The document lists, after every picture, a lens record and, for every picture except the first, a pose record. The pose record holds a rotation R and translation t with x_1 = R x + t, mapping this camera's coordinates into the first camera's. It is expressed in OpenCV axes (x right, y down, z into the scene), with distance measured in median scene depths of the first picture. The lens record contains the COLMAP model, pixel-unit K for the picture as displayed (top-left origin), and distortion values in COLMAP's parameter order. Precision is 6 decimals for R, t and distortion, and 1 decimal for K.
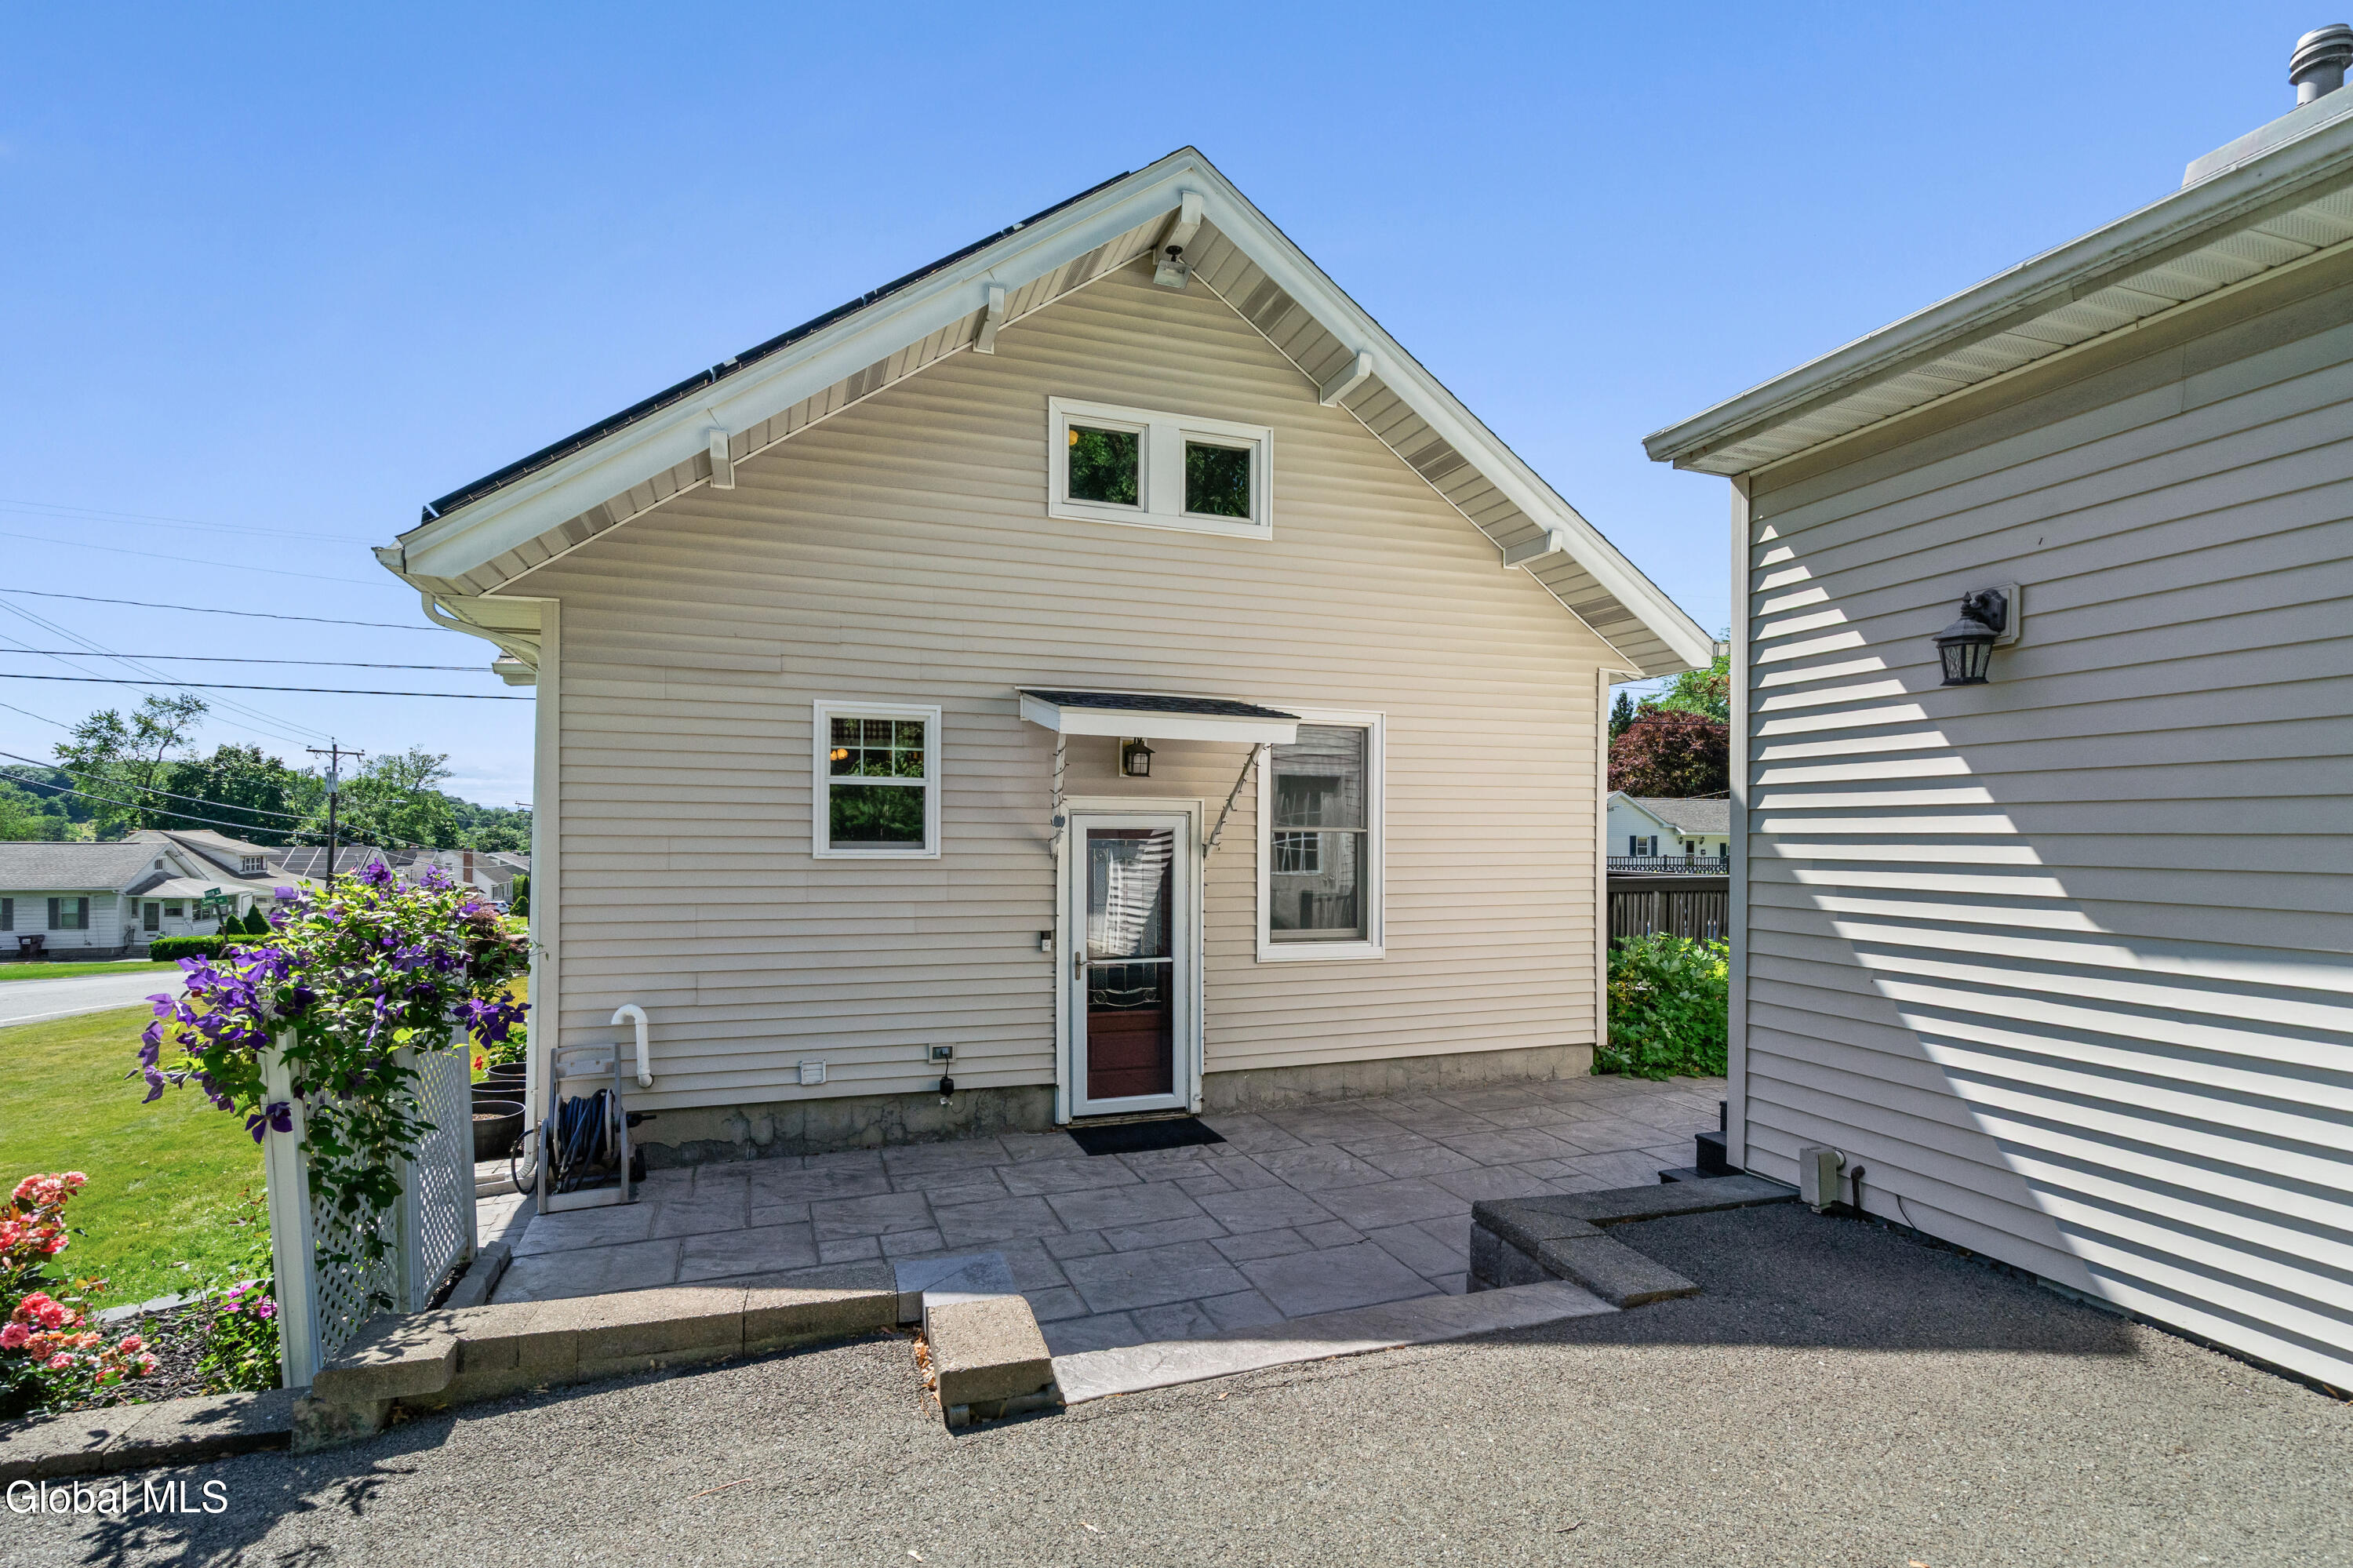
lens RADIAL K [[1083.8, 0, 1176.7], [0, 1083.8, 847.7], [0, 0, 1]] dist [-0.005353, 0.004965]
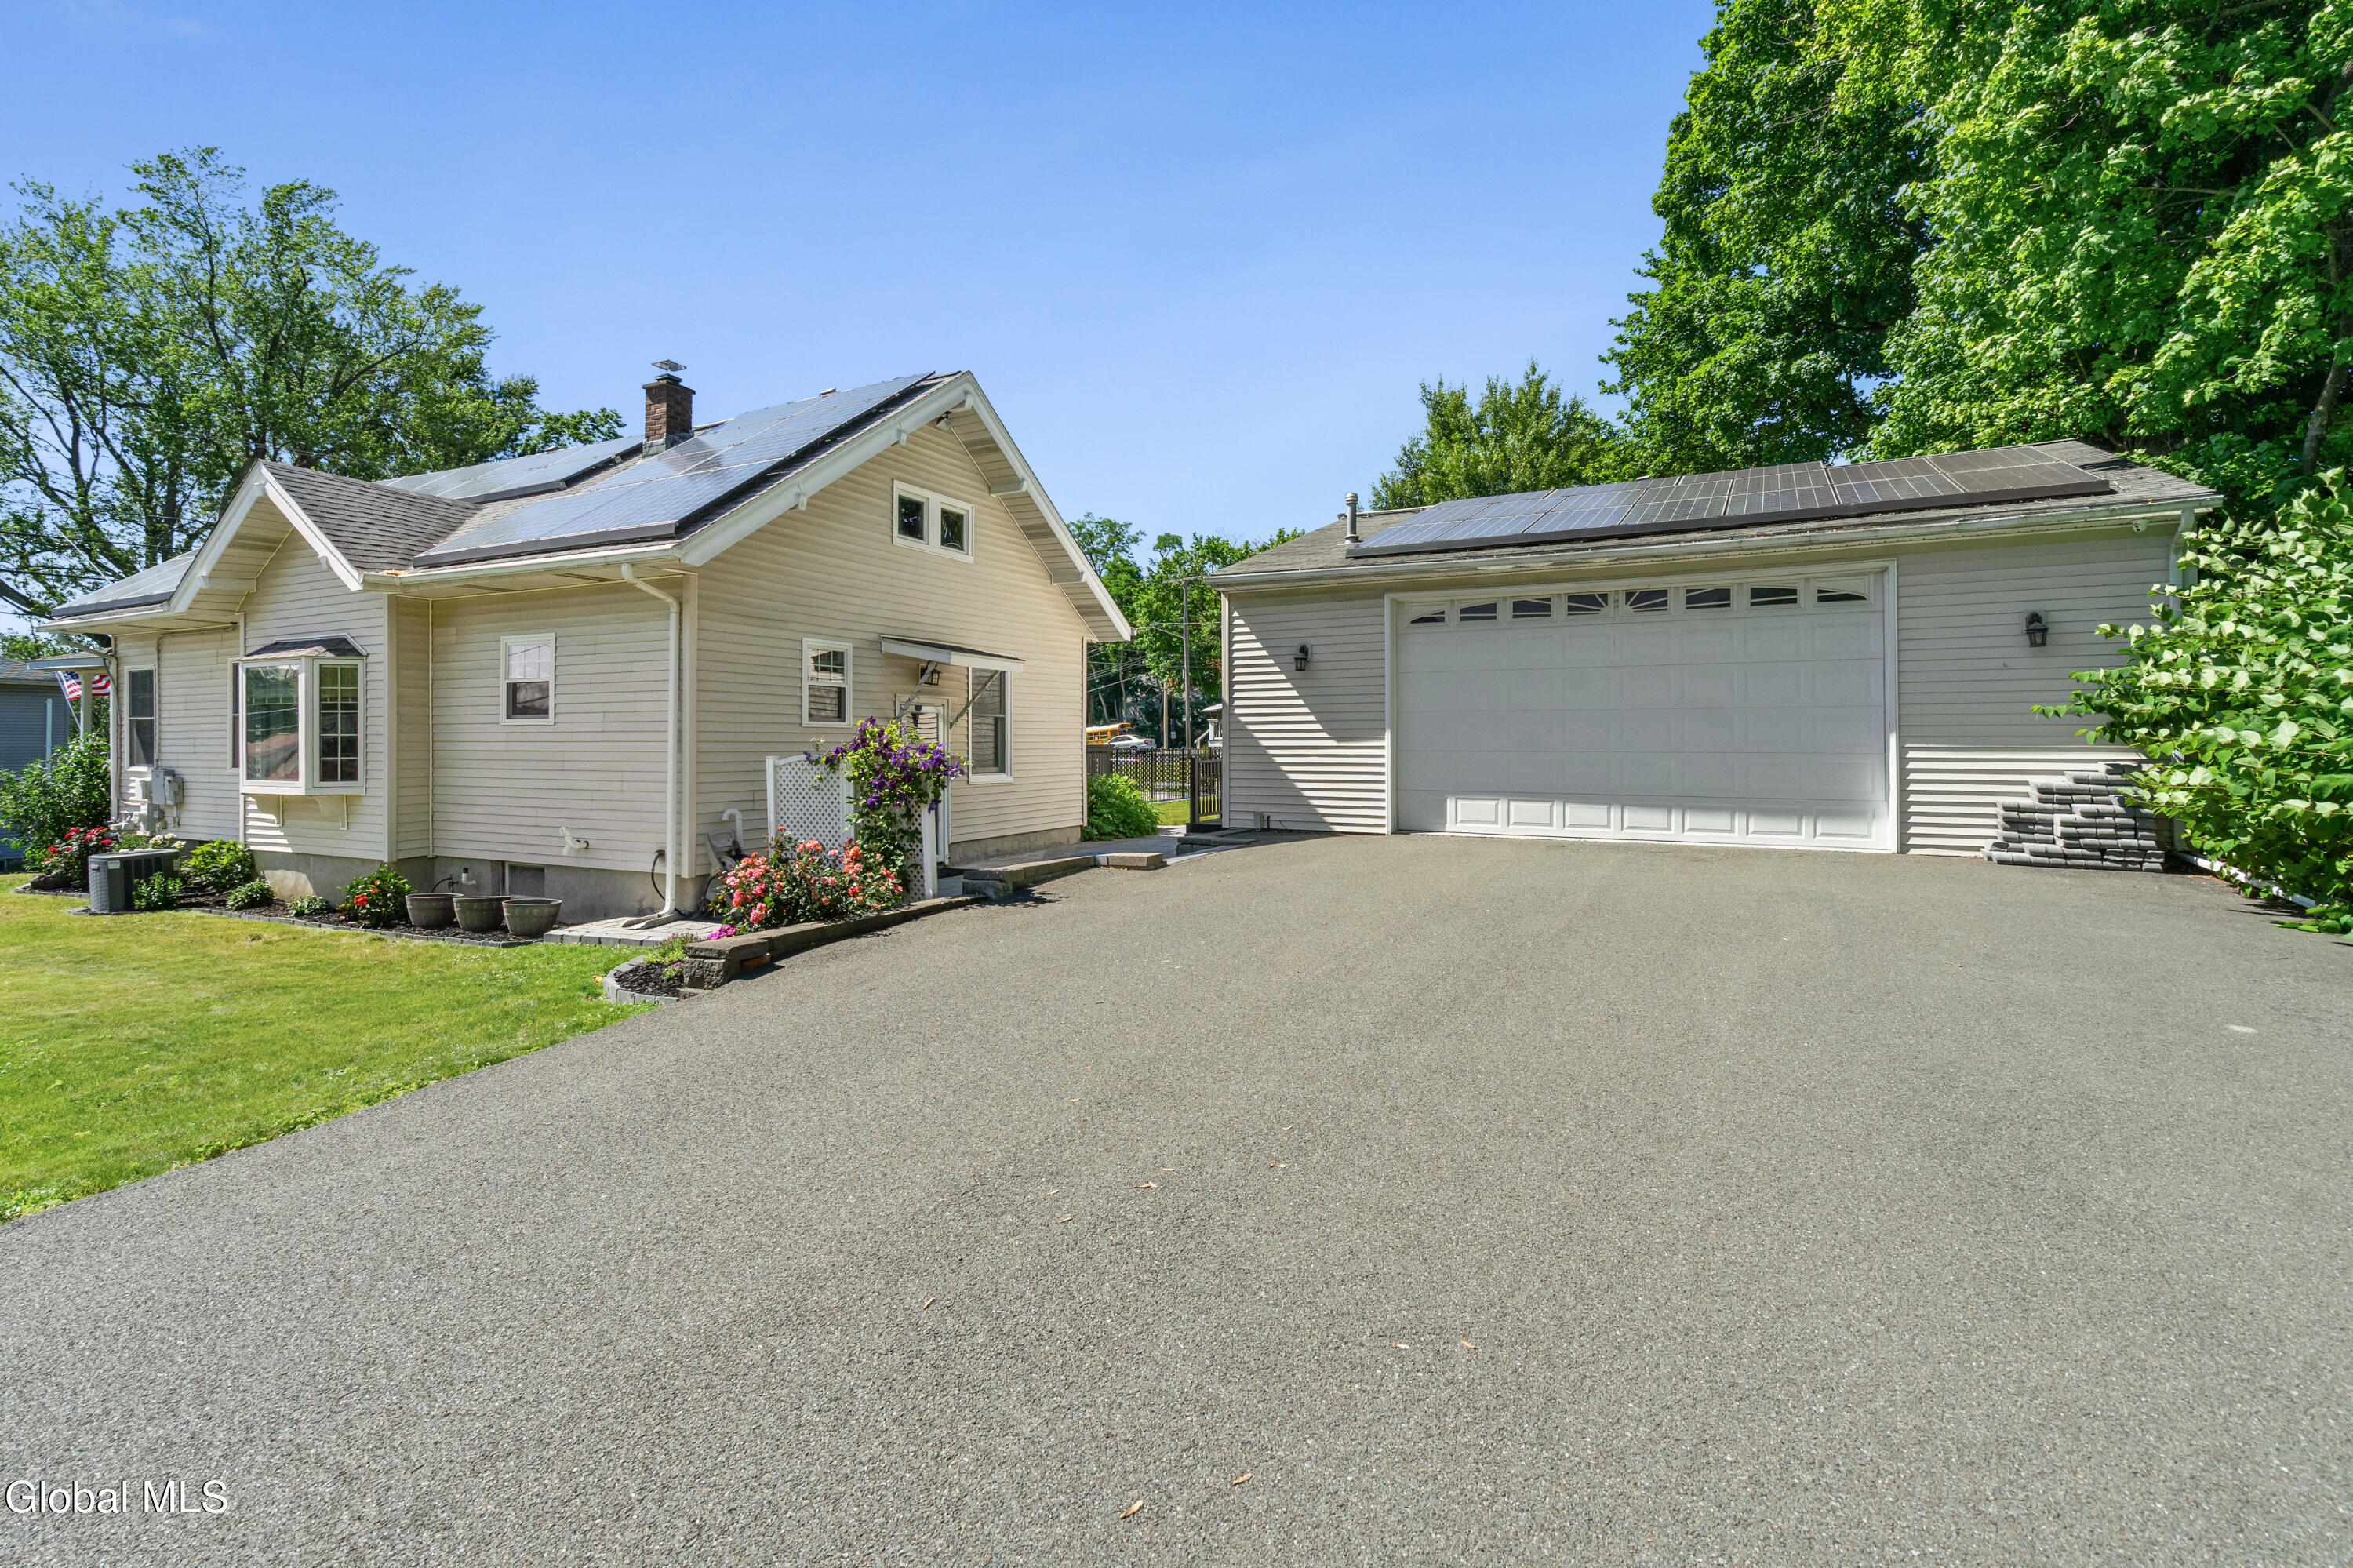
lens RADIAL K [[1083.8, 0, 1169.2], [0, 1083.8, 762.6], [0, 0, 1]] dist [-0.005353, 0.004965]
pose [[0.719912, -0.019020, 0.693805, -1.125151], [0.015365, 0.999816, 0.011465, 0.057871], [-0.693895, 0.002407, 0.720072, -0.696656]]
